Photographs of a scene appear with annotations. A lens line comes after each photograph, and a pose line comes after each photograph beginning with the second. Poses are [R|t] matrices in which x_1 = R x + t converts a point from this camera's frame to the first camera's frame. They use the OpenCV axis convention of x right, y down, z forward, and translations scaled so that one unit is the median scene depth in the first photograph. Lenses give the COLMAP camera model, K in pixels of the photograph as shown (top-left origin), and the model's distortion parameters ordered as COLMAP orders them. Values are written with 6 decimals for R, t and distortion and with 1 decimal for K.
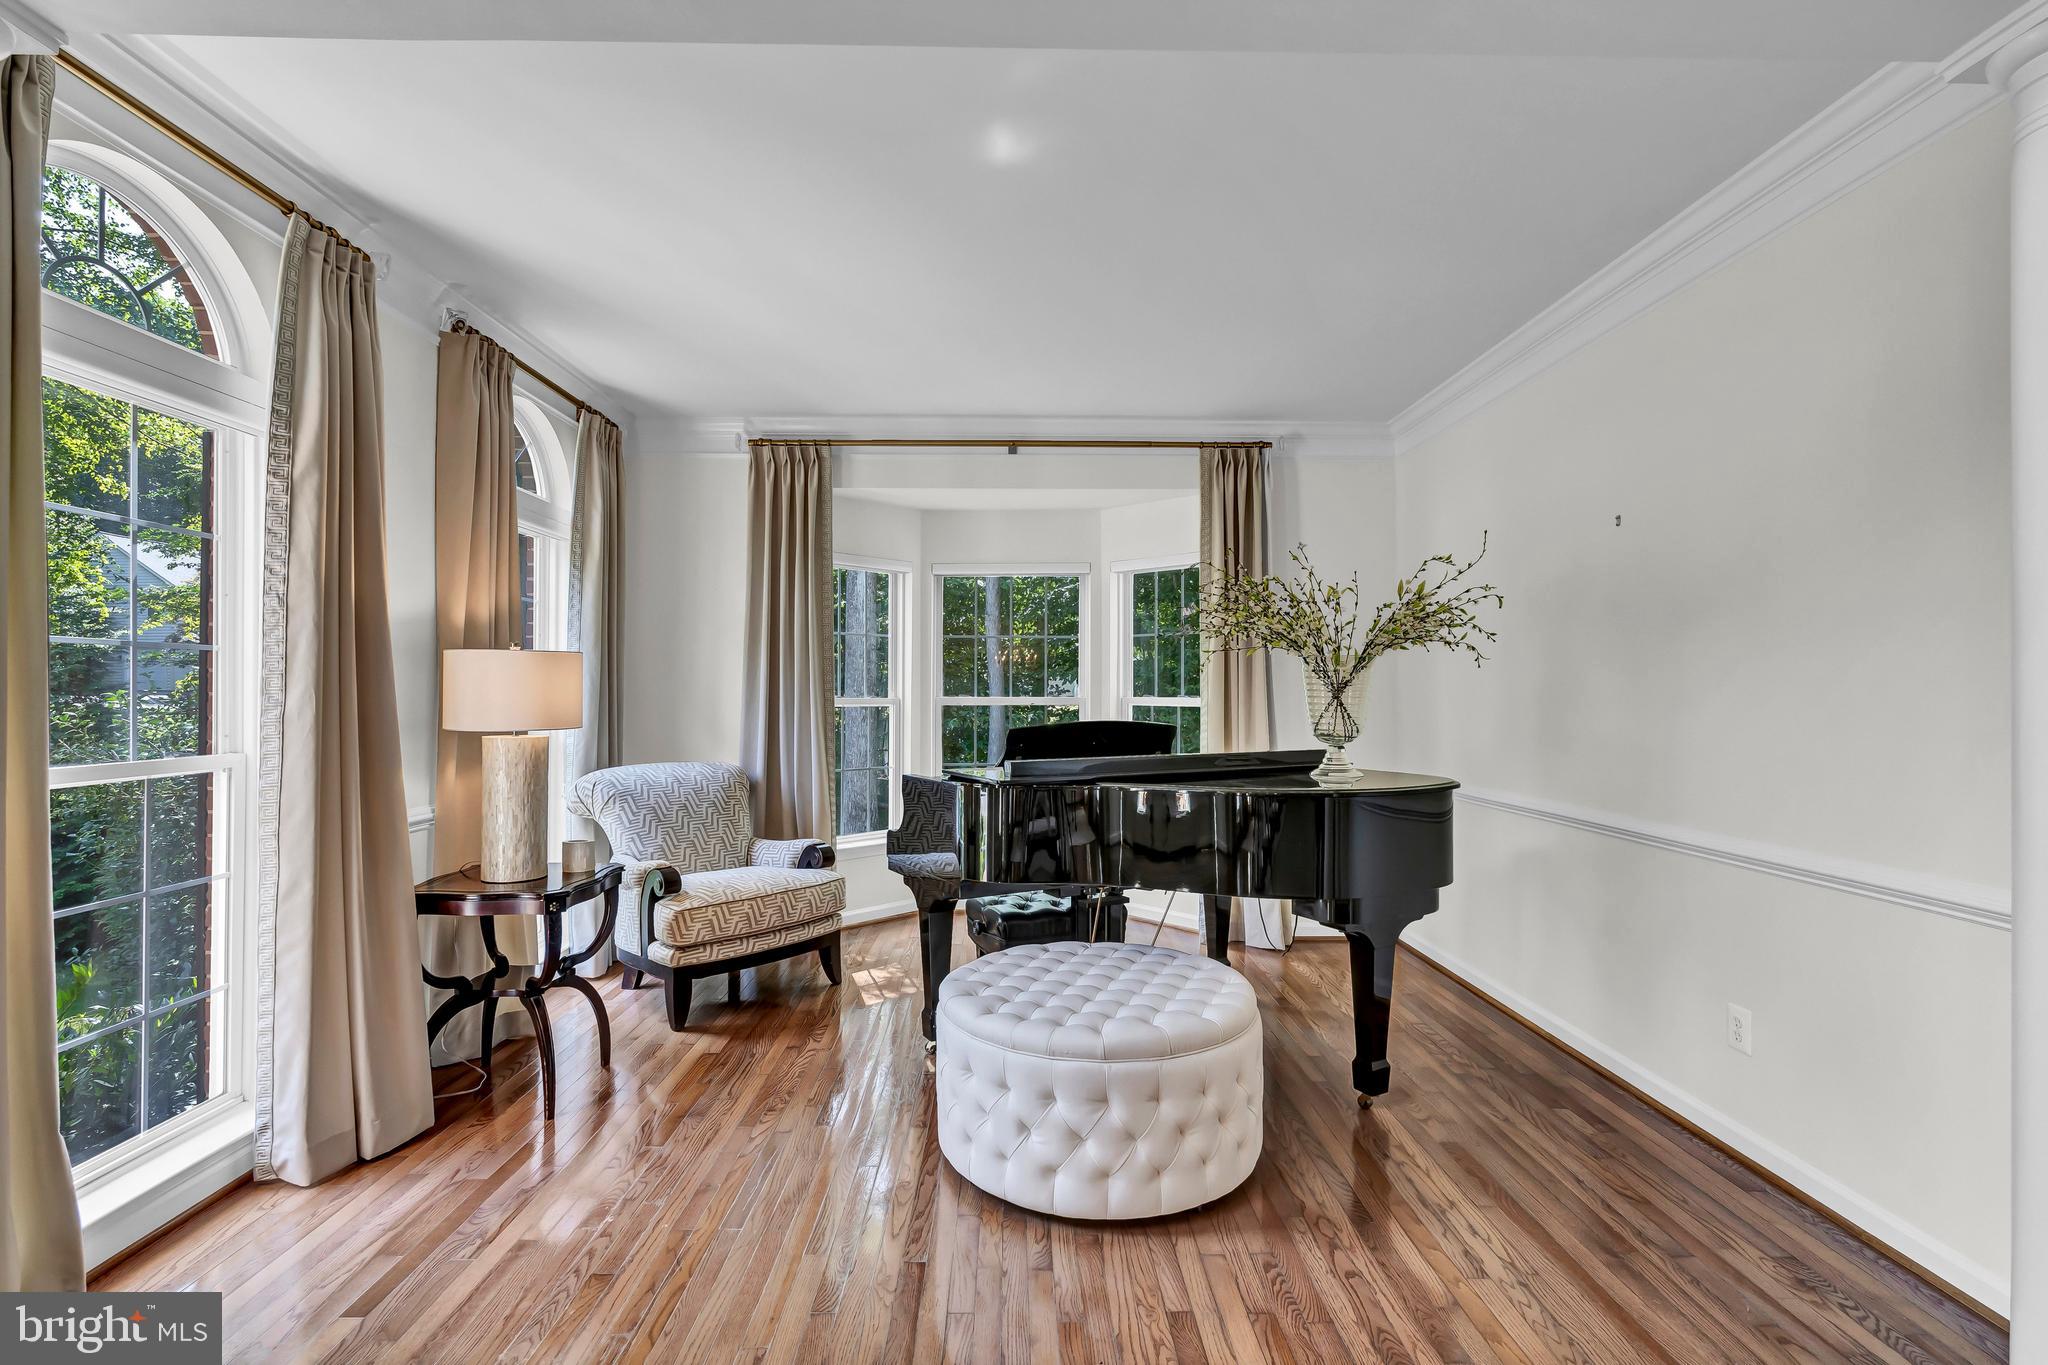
lens RADIAL K [[945.9, 0, 1023.5], [0, 945.9, 684.6], [0, 0, 1]] dist [-0.006700, 0.001985]
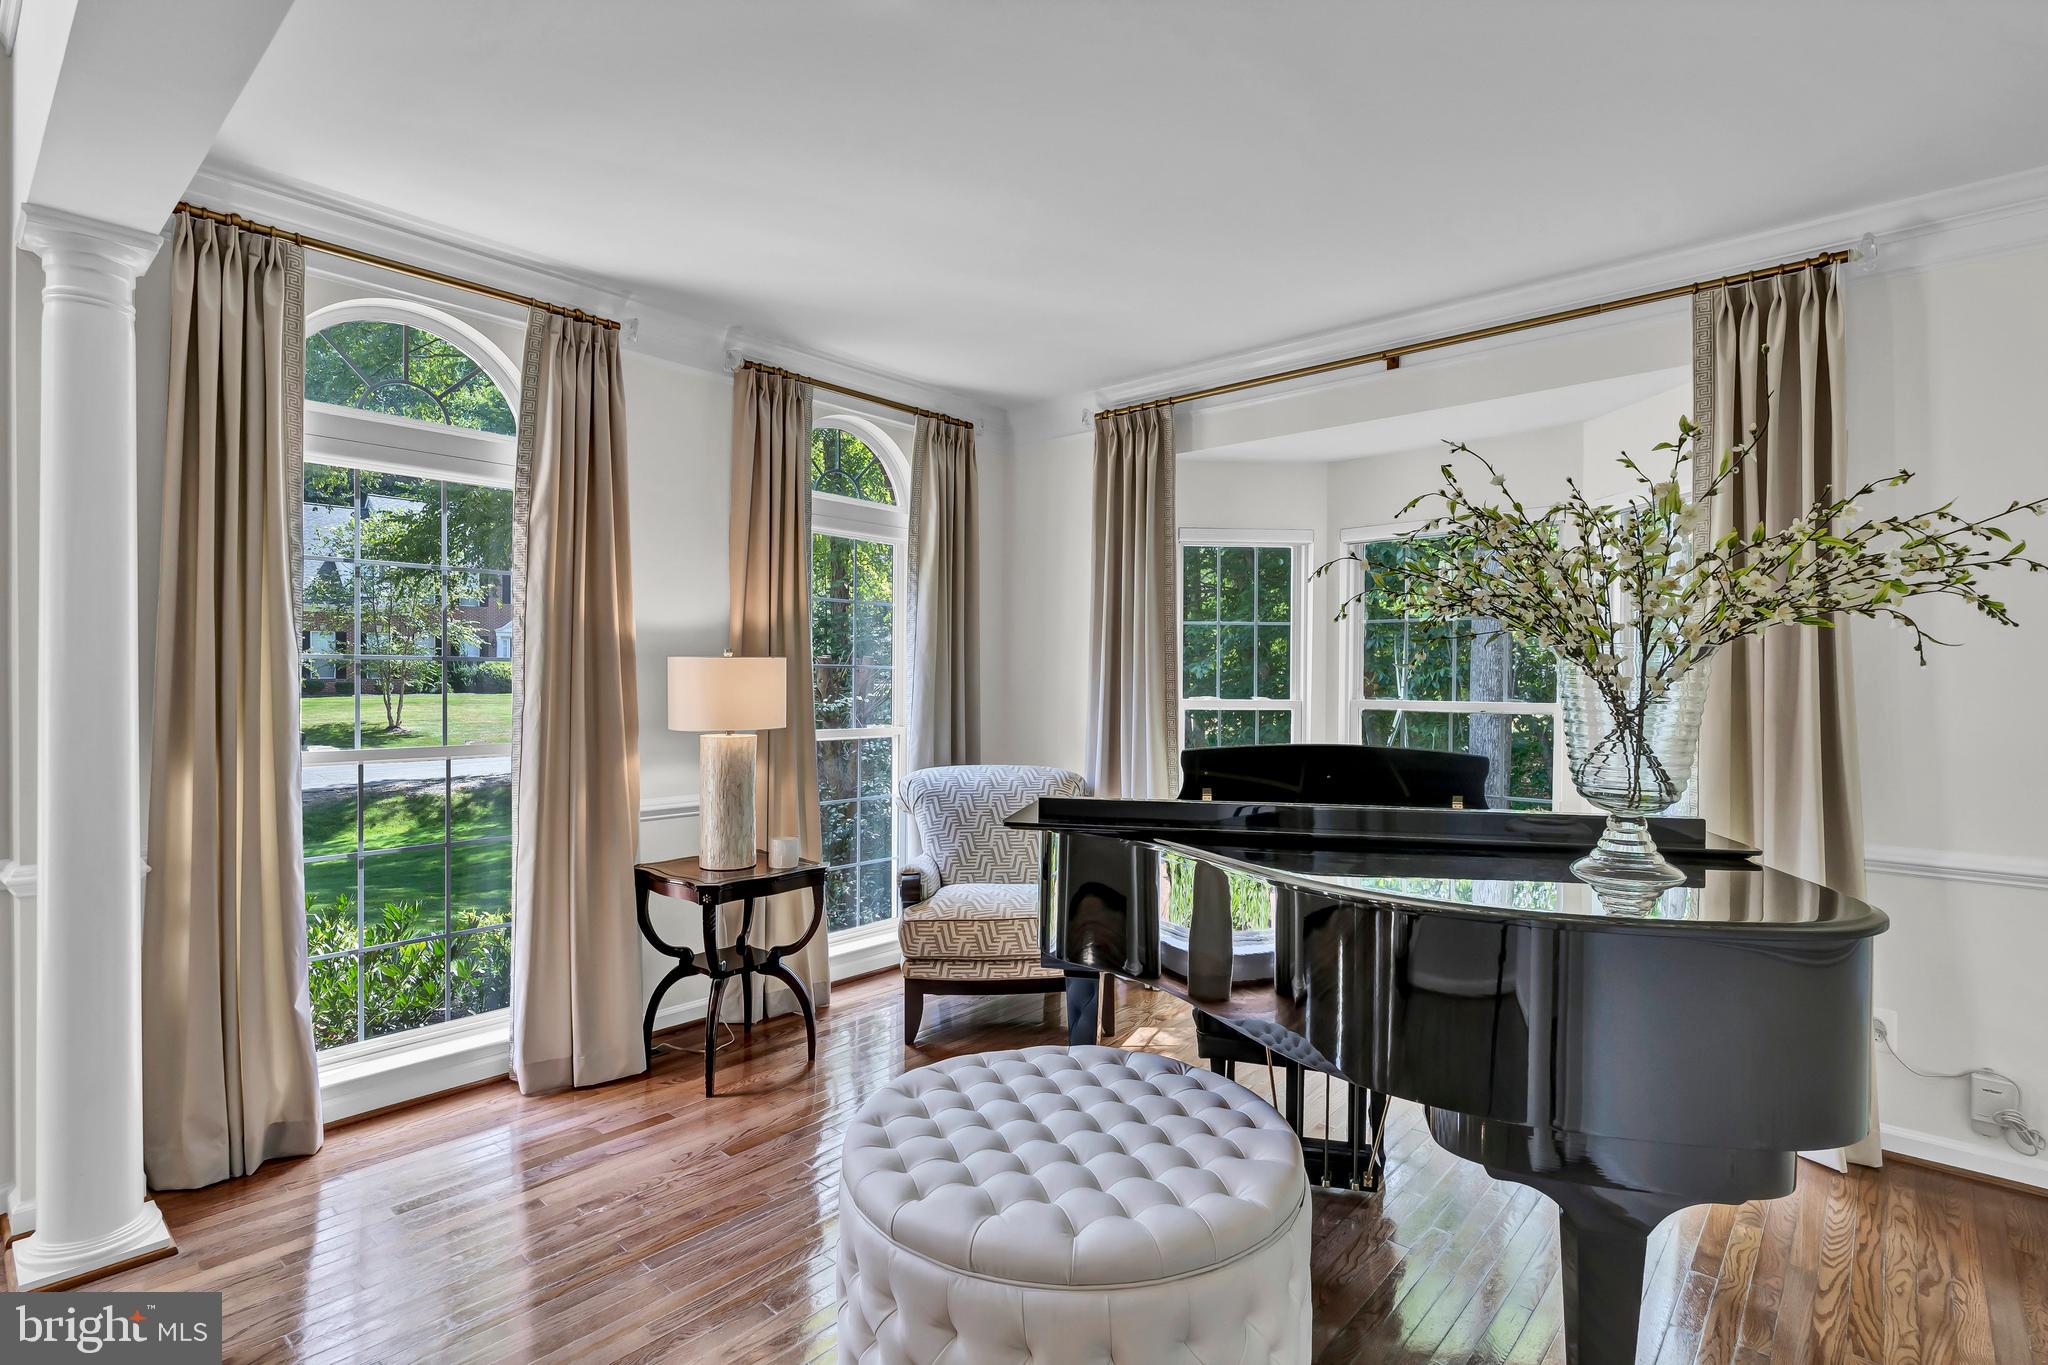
lens RADIAL K [[988.0, 0, 1021.9], [0, 988.0, 681.5], [0, 0, 1]] dist [-0.006521, 0.000736]
pose [[0.734451, 0.004094, -0.678649, 0.398558], [0.000866, 0.999975, 0.006970, -0.011753], [0.678661, -0.005707, 0.734430, 0.331720]]
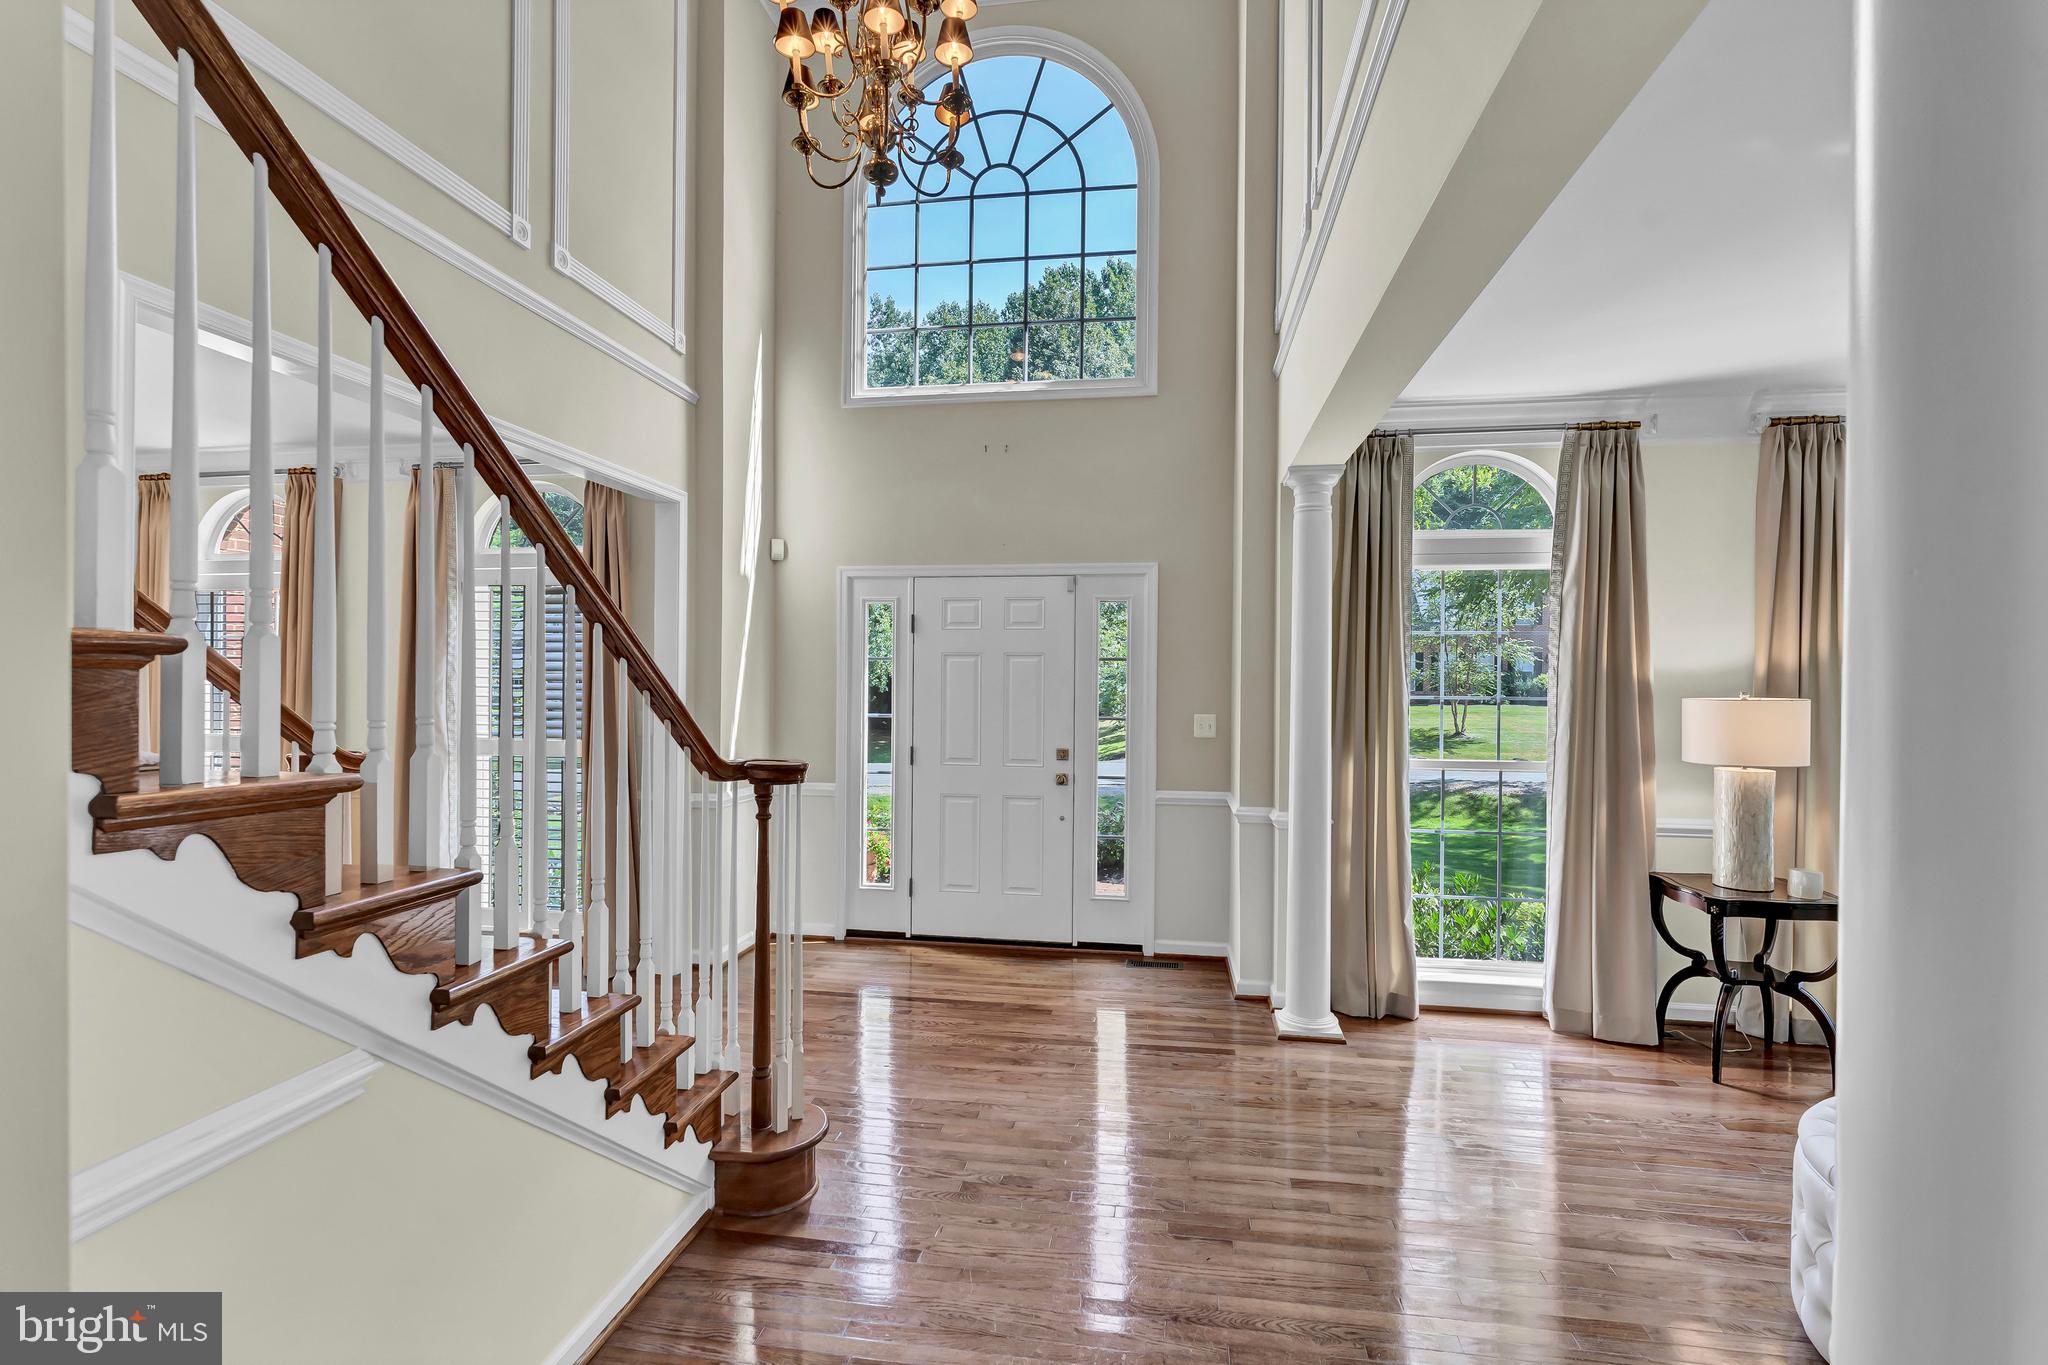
lens RADIAL K [[945.9, 0, 1028.9], [0, 945.9, 682.3], [0, 0, 1]] dist [-0.006700, 0.001985]
pose [[-0.168372, -0.002298, -0.985721, 0.671891], [-0.004190, 0.999990, -0.001616, -0.042120], [0.985715, 0.003858, -0.168380, 0.252084]]
